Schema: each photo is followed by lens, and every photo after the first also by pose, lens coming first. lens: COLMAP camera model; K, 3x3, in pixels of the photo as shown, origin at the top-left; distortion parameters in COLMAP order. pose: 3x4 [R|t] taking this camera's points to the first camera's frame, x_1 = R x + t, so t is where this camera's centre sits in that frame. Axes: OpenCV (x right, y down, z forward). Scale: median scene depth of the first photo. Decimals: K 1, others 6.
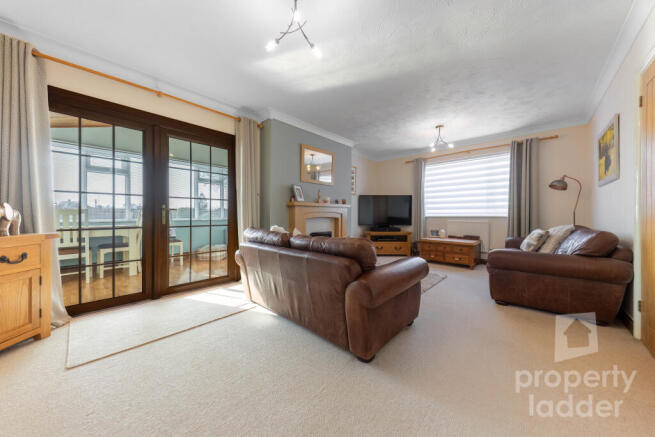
lens RADIAL K [[223.9, 0, 325.5], [0, 223.9, 217.3], [0, 0, 1]] dist [-0.003493, -0.000514]
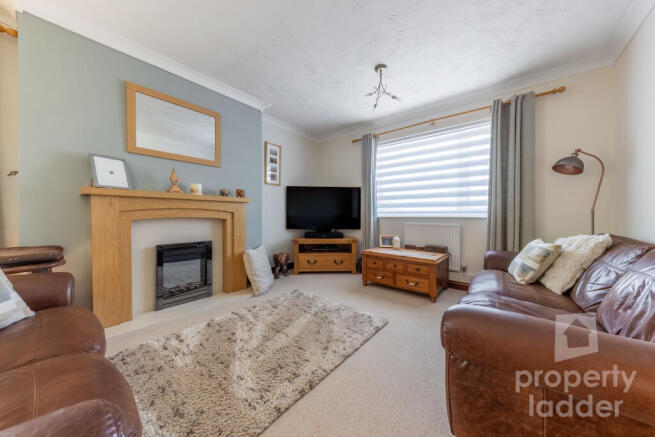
lens RADIAL K [[223.9, 0, 329.4], [0, 223.9, 217.7], [0, 0, 1]] dist [-0.003493, -0.000514]
pose [[0.996987, 0.003993, 0.077463, 0.293954], [-0.003931, 0.999992, -0.000945, -0.001444], [-0.077466, 0.000638, 0.996995, 0.370255]]
